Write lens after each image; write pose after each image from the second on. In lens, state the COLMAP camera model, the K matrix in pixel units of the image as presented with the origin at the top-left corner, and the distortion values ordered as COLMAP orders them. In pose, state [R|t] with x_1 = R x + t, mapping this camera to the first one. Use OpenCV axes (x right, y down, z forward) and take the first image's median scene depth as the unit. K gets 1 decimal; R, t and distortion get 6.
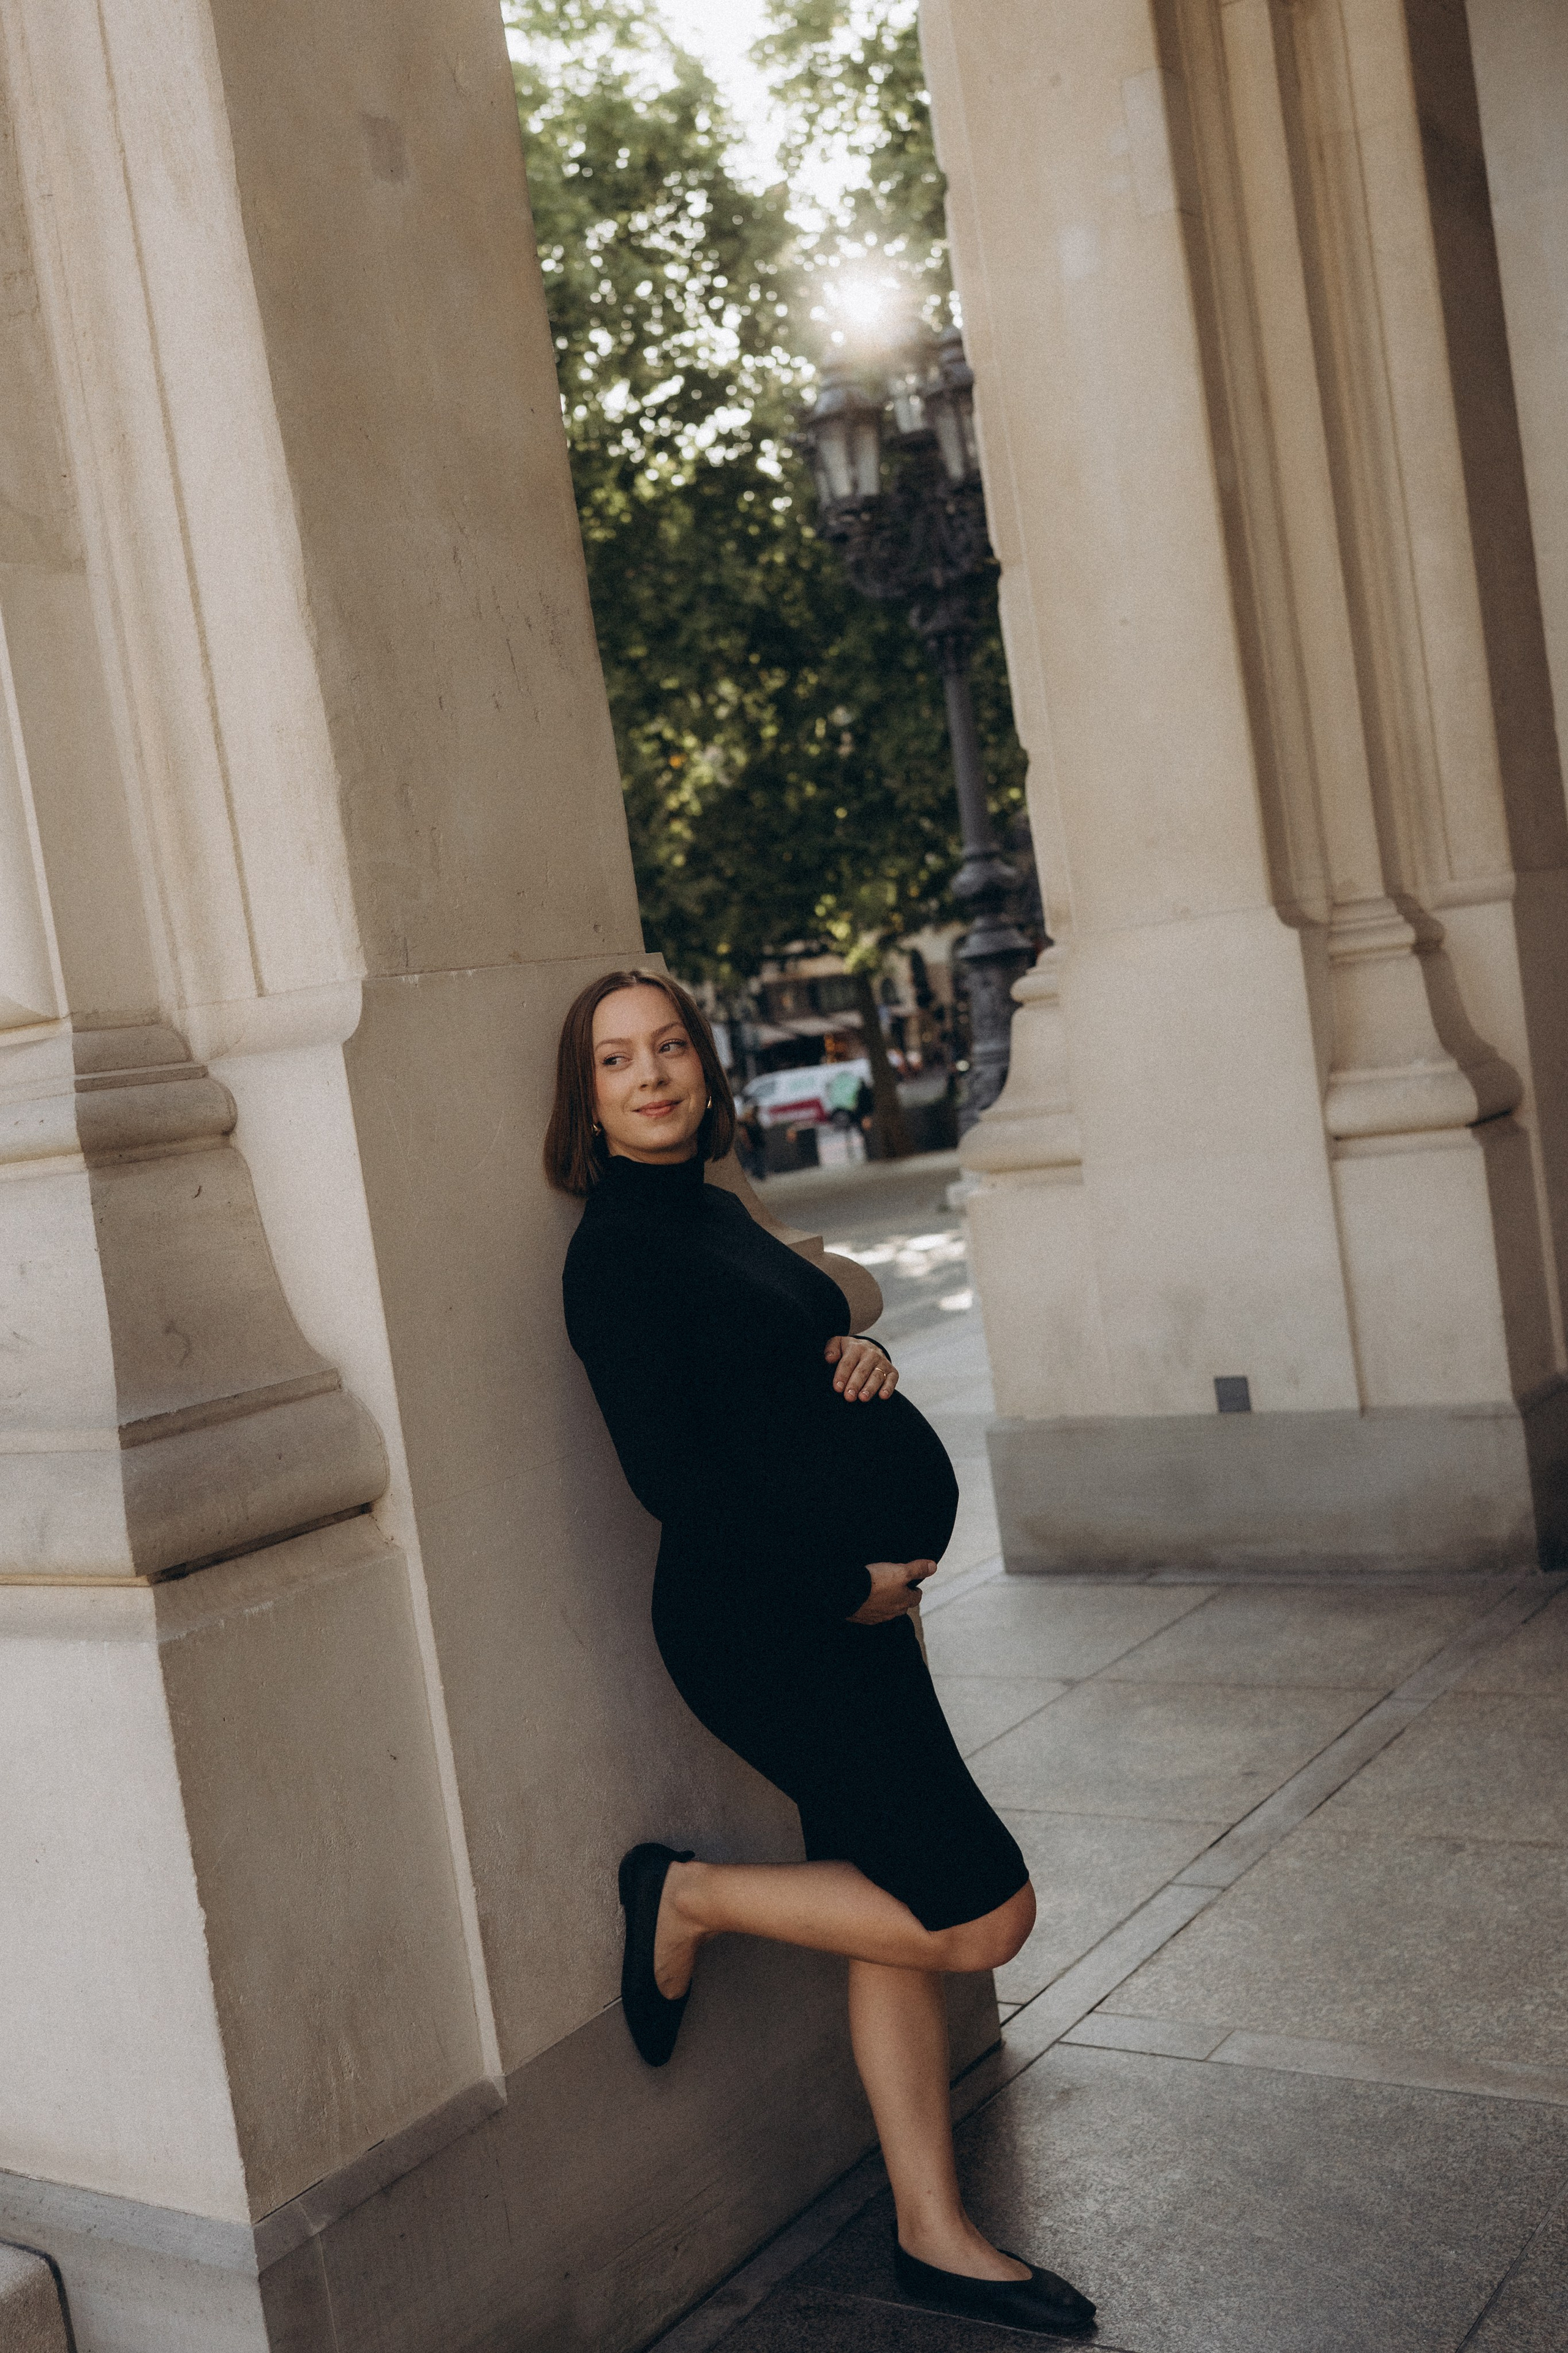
lens RADIAL K [[2355.4, 0, 823.3], [0, 2355.4, 1221.7], [0, 0, 1]] dist [0.009487, 0.010782]
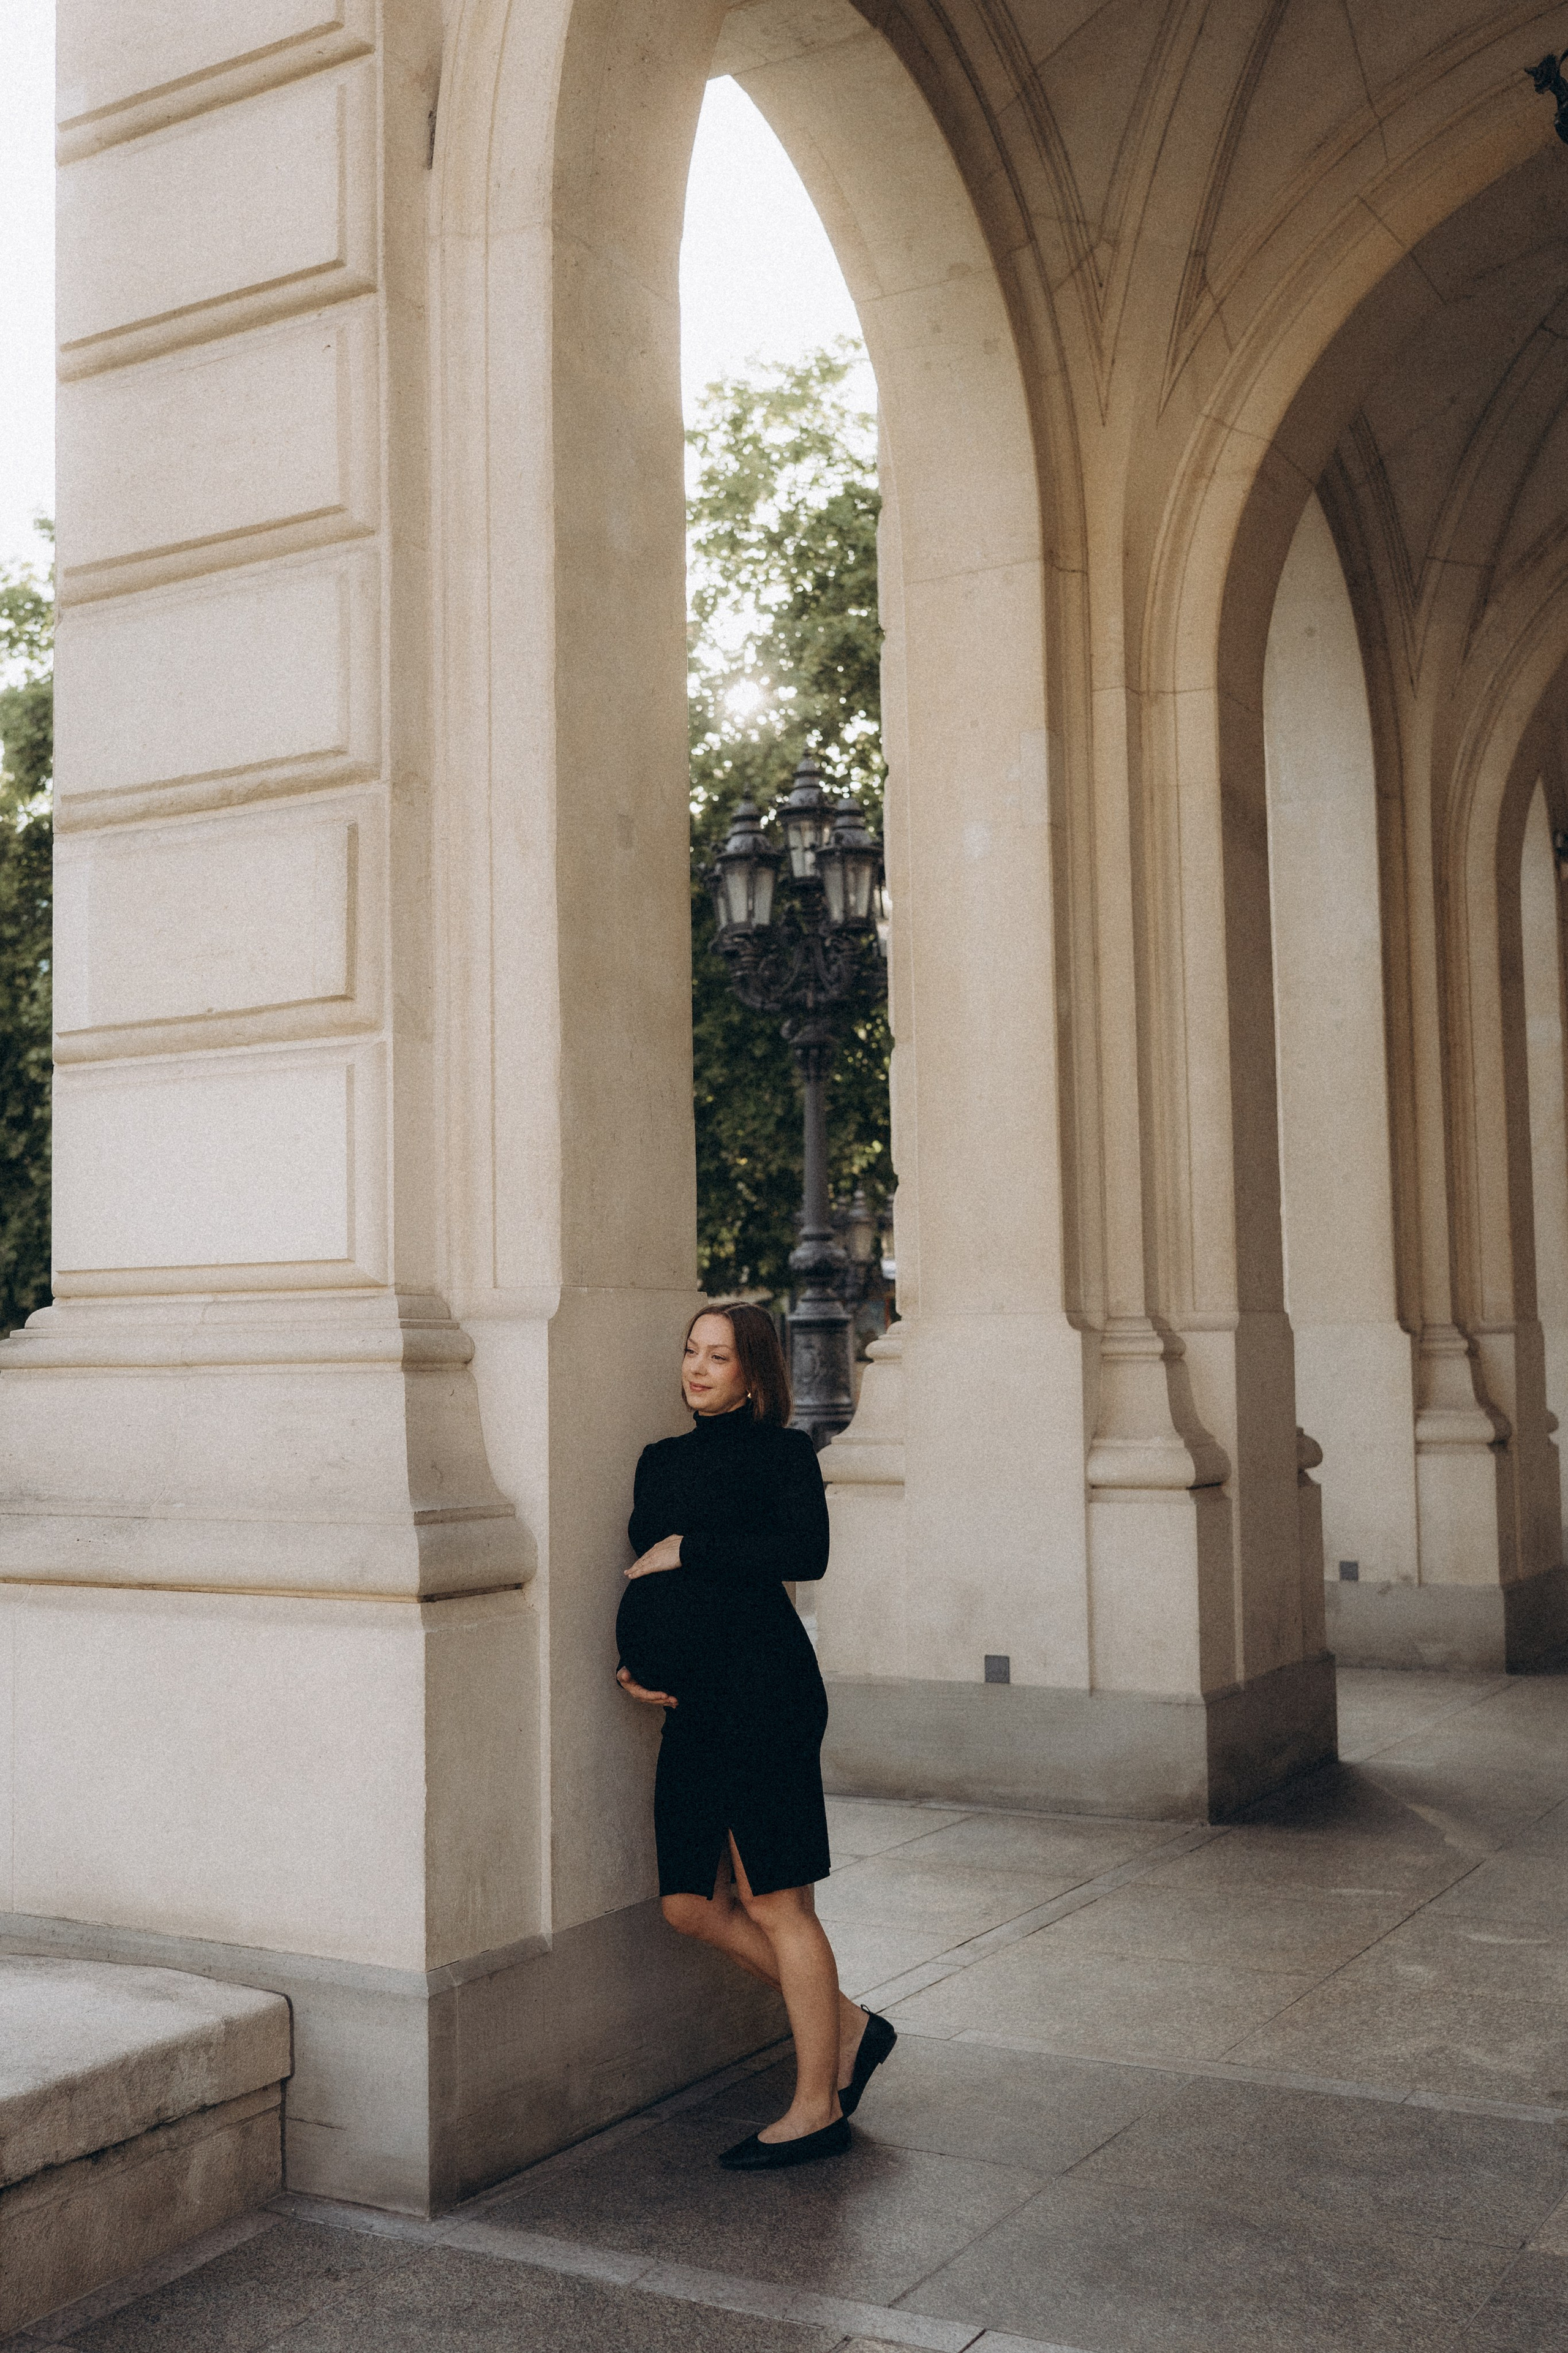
lens RADIAL K [[2431.5, 0, 726.9], [0, 2431.5, 1237.8], [0, 0, 1]] dist [-0.005927, 0.003861]
pose [[0.989994, 0.132270, 0.049157, -0.082189], [-0.123960, 0.981650, -0.144905, 0.054800], [-0.067422, 0.137362, 0.988224, -0.405456]]
